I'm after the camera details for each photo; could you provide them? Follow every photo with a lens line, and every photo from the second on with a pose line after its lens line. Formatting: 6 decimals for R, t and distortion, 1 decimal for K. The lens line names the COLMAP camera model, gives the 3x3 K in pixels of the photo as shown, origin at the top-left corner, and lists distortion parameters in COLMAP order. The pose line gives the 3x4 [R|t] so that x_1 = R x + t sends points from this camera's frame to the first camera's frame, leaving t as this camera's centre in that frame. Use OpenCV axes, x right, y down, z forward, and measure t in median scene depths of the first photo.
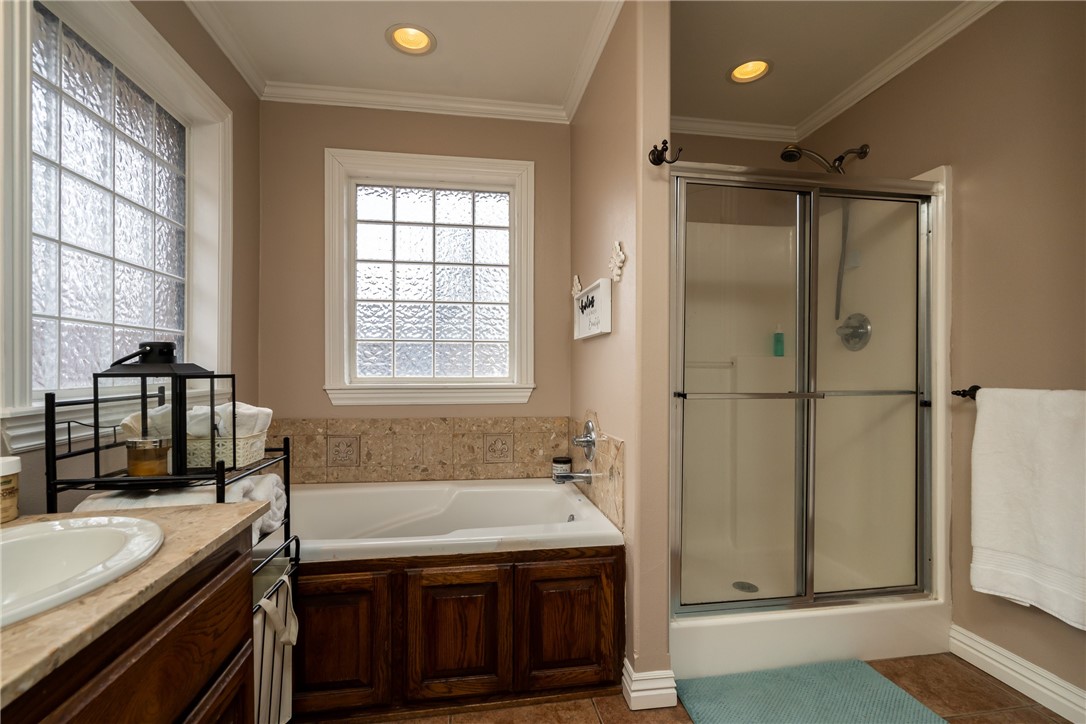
lens RADIAL K [[504.5, 0, 543.3], [0, 504.5, 358.6], [0, 0, 1]] dist [-0.003359, 0.001705]
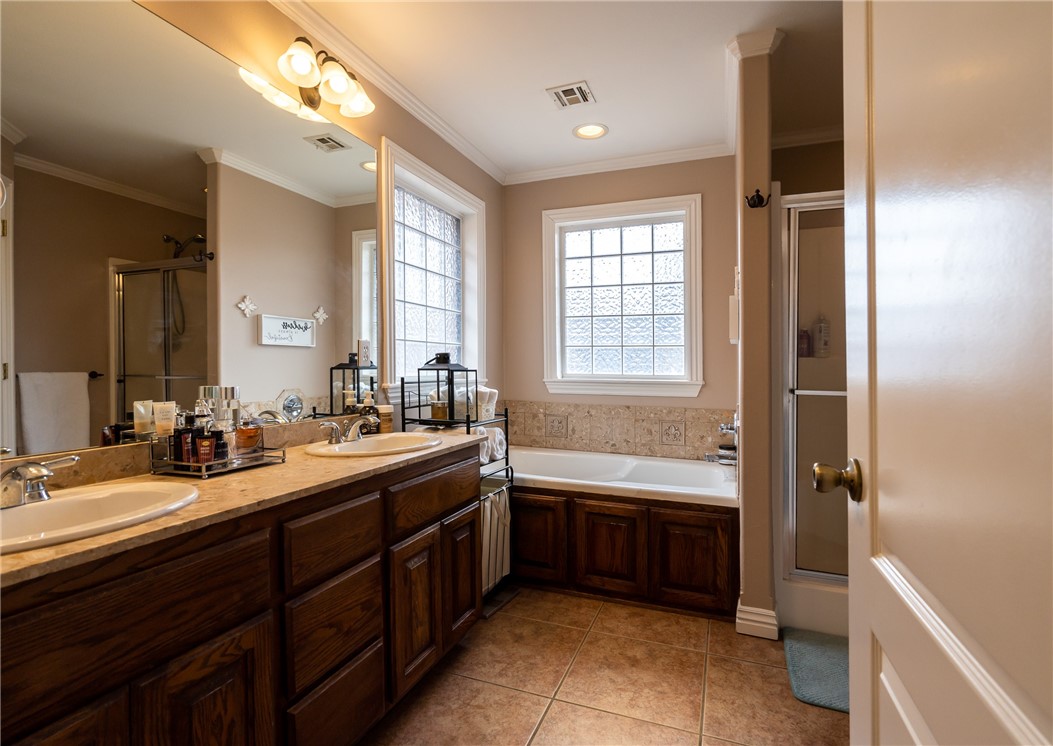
lens RADIAL K [[510.7, 0, 526.2], [0, 510.7, 370.9], [0, 0, 1]] dist [-0.020073, 0.000099]
pose [[0.863166, 0.010386, -0.504813, 0.360263], [0.002718, 0.999678, 0.025215, -0.007928], [0.504913, -0.023137, 0.862860, -0.383192]]
